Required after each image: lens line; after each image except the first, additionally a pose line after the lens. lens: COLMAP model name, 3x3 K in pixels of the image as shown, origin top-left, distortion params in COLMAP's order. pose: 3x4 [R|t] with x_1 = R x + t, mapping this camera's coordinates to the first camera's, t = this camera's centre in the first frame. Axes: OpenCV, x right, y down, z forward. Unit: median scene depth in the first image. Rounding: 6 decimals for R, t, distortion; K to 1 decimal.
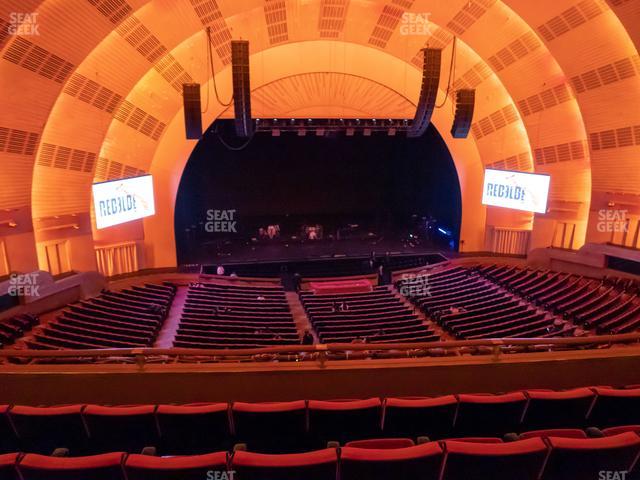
lens RADIAL K [[498.2, 0, 322.1], [0, 498.2, 242.8], [0, 0, 1]] dist [-0.029649, 0.029368]
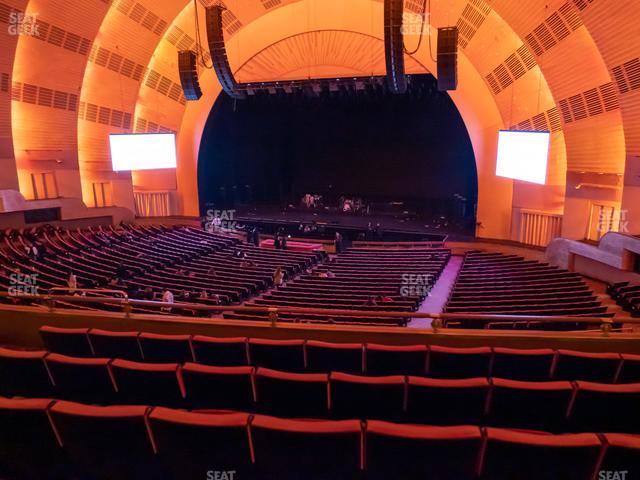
lens RADIAL K [[498.2, 0, 322.1], [0, 498.2, 242.8], [0, 0, 1]] dist [-0.029649, 0.029368]
pose [[0.818656, 0.112746, -0.563108, 0.615434], [-0.132338, 0.991186, 0.006061, 0.065150], [0.558828, 0.069559, 0.826361, 0.225677]]
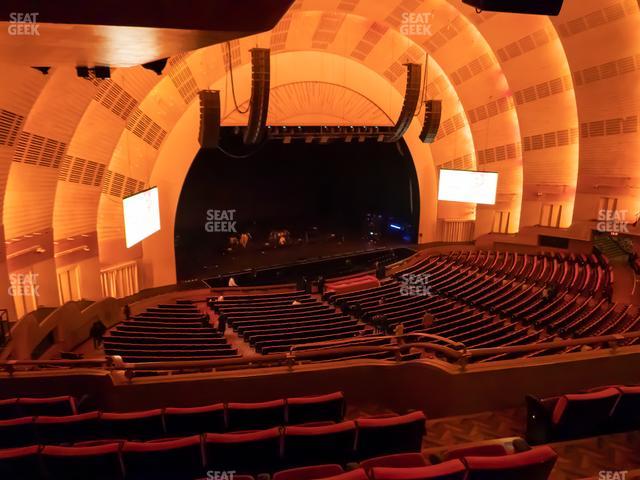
lens RADIAL K [[498.2, 0, 322.1], [0, 498.2, 242.8], [0, 0, 1]] dist [-0.029649, 0.029368]
pose [[0.932952, -0.083807, 0.350109, -0.373479], [0.088704, 0.996056, 0.002055, -0.006875], [-0.348901, 0.029139, 0.936707, 0.027722]]
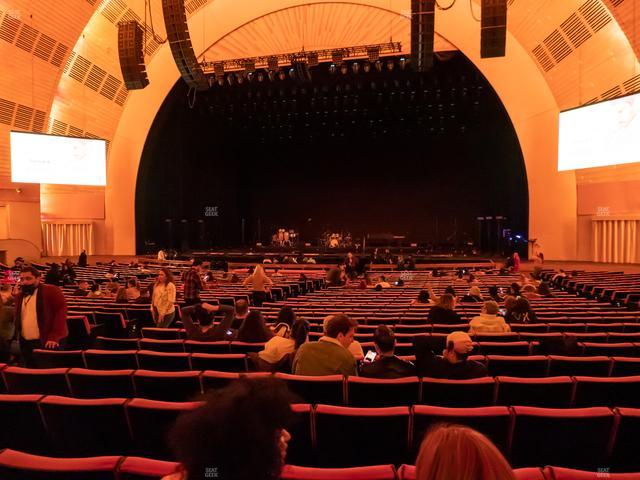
lens RADIAL K [[498.2, 0, 322.1], [0, 498.2, 242.8], [0, 0, 1]] dist [-0.029649, 0.029368]
pose [[0.893455, 0.002506, -0.449146, 0.375007], [-0.103494, 0.974225, -0.200438, 0.168273], [0.437067, 0.225566, 0.870685, 0.426621]]
